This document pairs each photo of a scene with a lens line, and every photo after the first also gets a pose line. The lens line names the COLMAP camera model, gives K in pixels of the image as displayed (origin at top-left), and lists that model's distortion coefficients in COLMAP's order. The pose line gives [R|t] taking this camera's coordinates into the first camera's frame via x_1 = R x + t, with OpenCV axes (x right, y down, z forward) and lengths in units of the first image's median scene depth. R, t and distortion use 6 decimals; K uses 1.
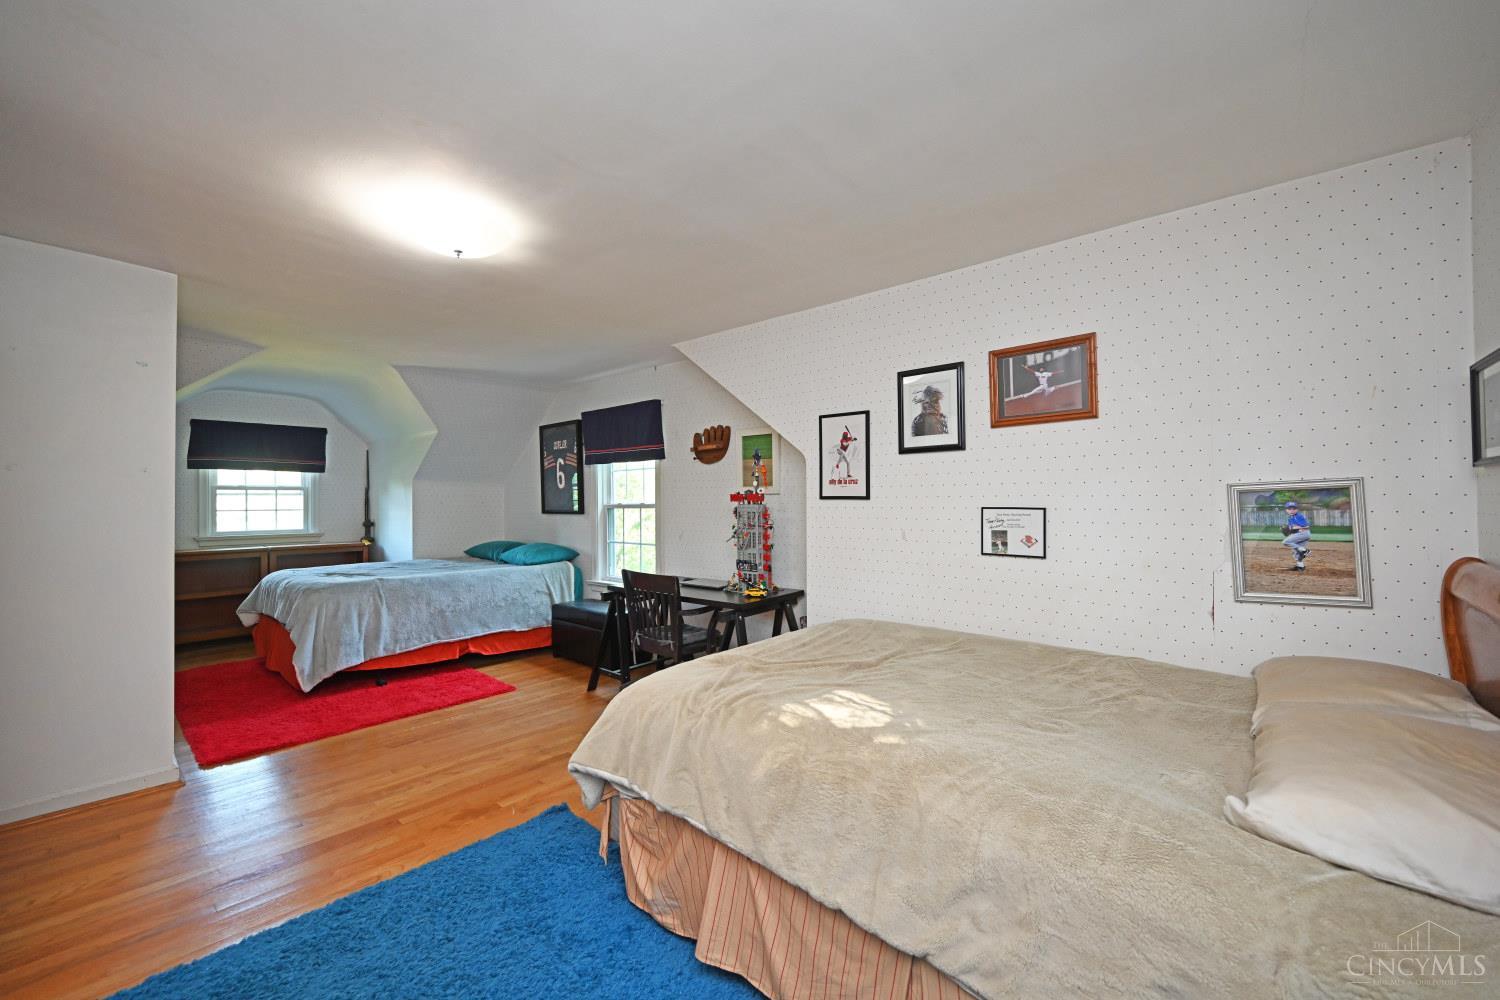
lens RADIAL K [[594.3, 0, 750.0], [0, 594.3, 500.0], [0, 0, 1]] dist [-0.002328, 0.000033]
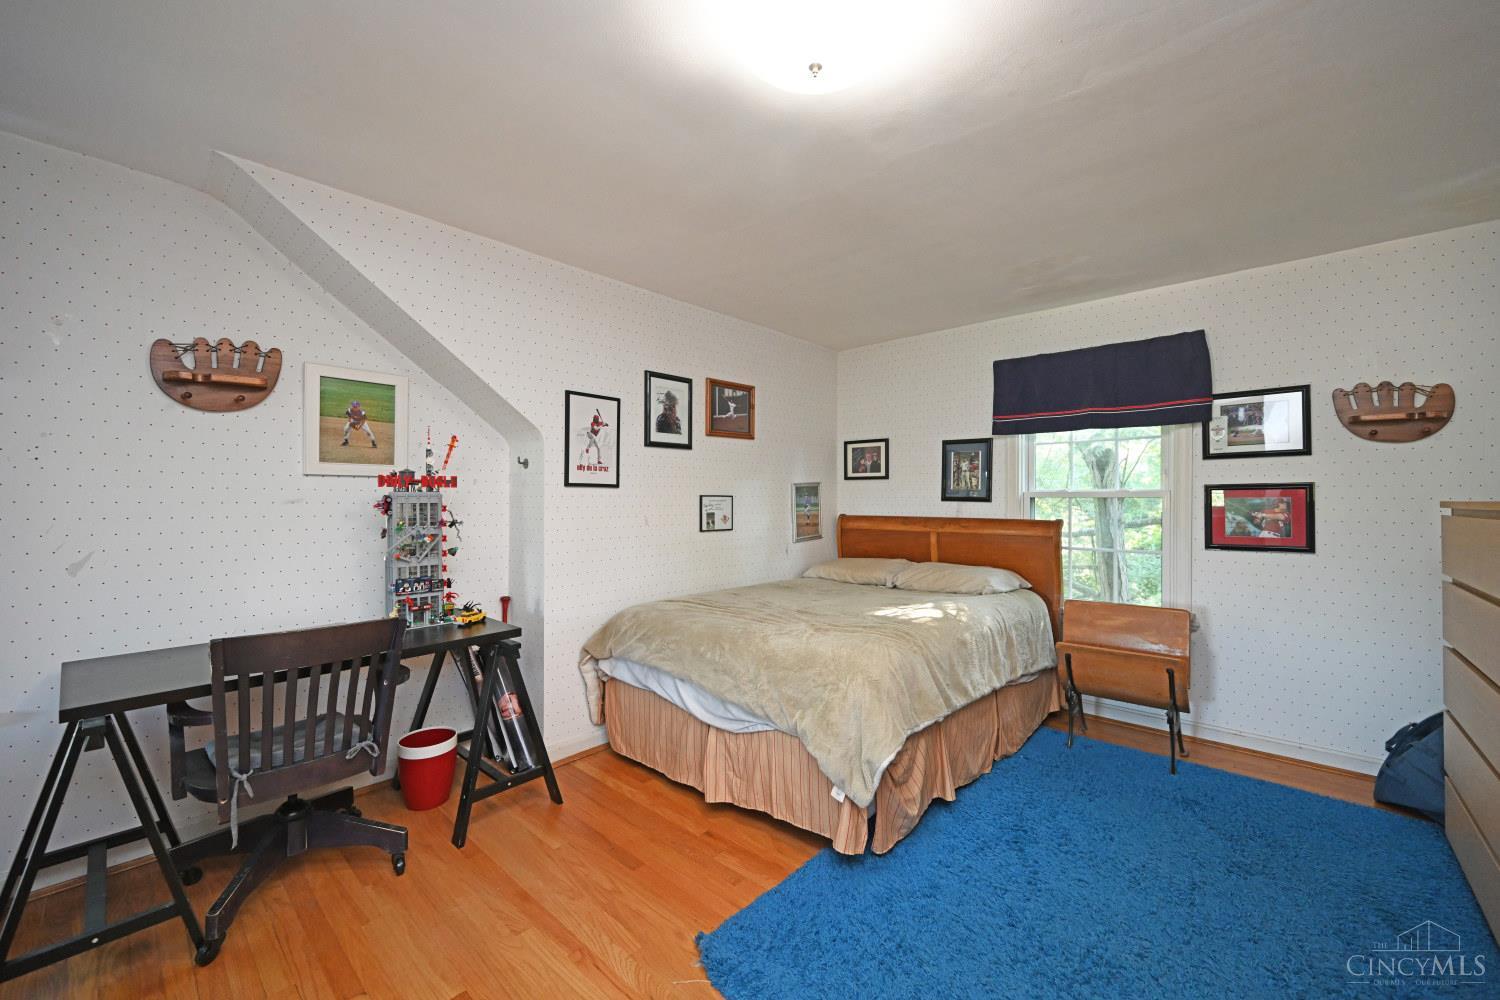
lens RADIAL K [[594.3, 0, 750.0], [0, 594.3, 500.0], [0, 0, 1]] dist [-0.002328, 0.000033]
pose [[0.014341, -0.001303, 0.999896, -0.844375], [-0.002950, 0.999995, 0.001345, 0.018806], [-0.999893, -0.002969, 0.014337, 0.811711]]
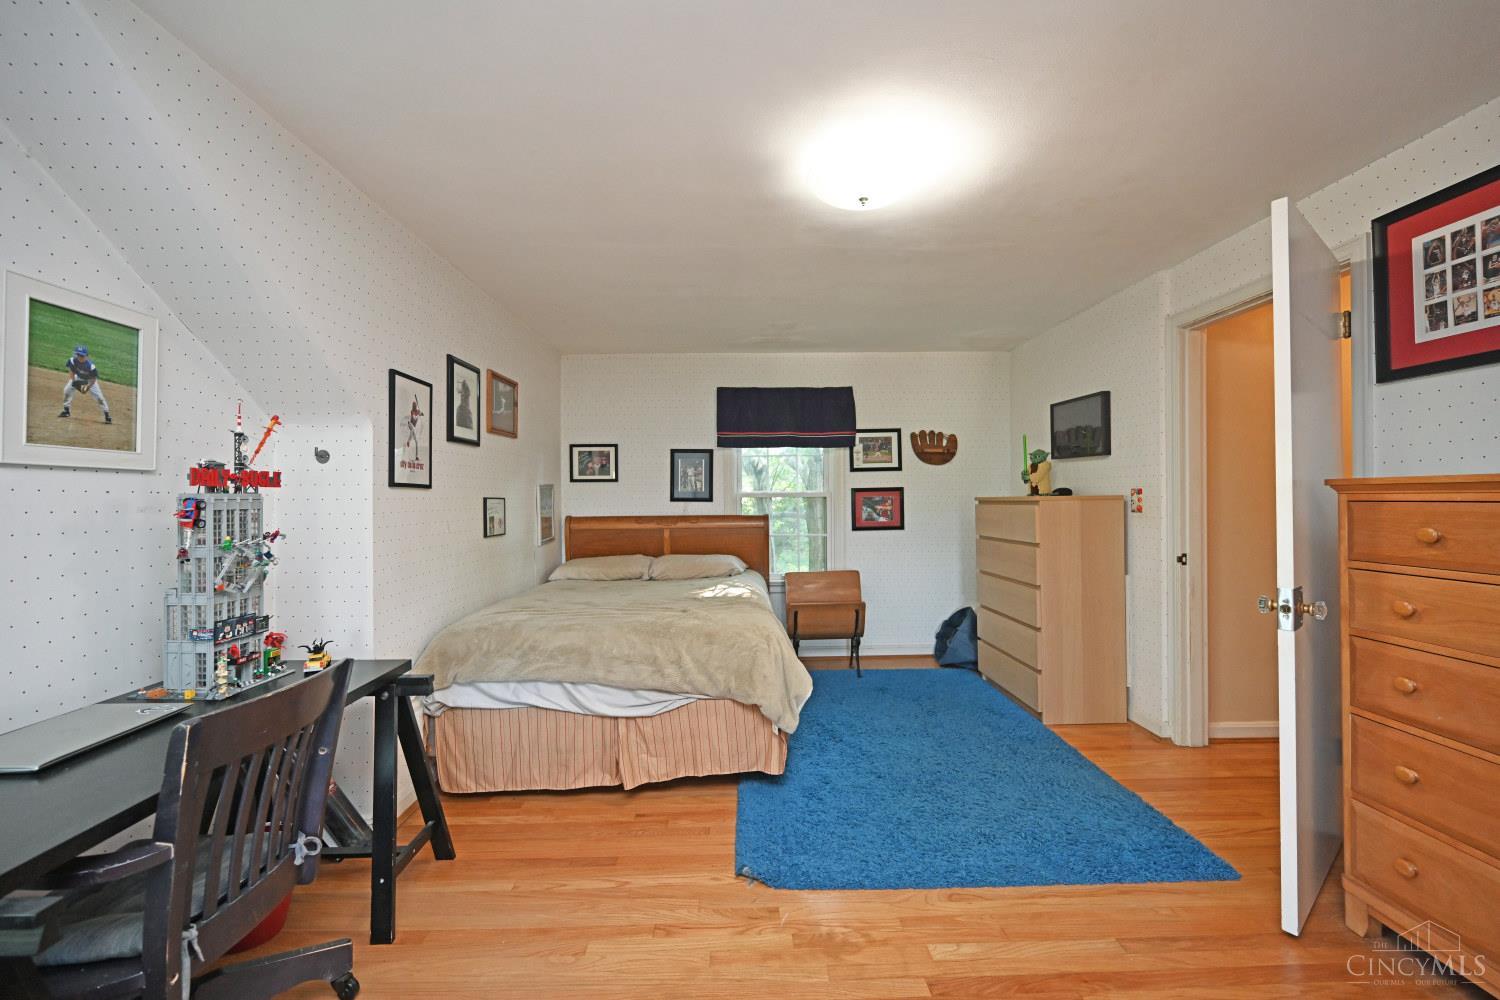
lens RADIAL K [[601.8, 0, 750.0], [0, 601.8, 500.0], [0, 0, 1]] dist [-0.007135, 0.000013]
pose [[-0.678188, 0.007093, 0.734854, -0.787389], [0.009374, 0.999956, -0.001000, 0.021587], [-0.734829, 0.006211, -0.678224, 1.324058]]
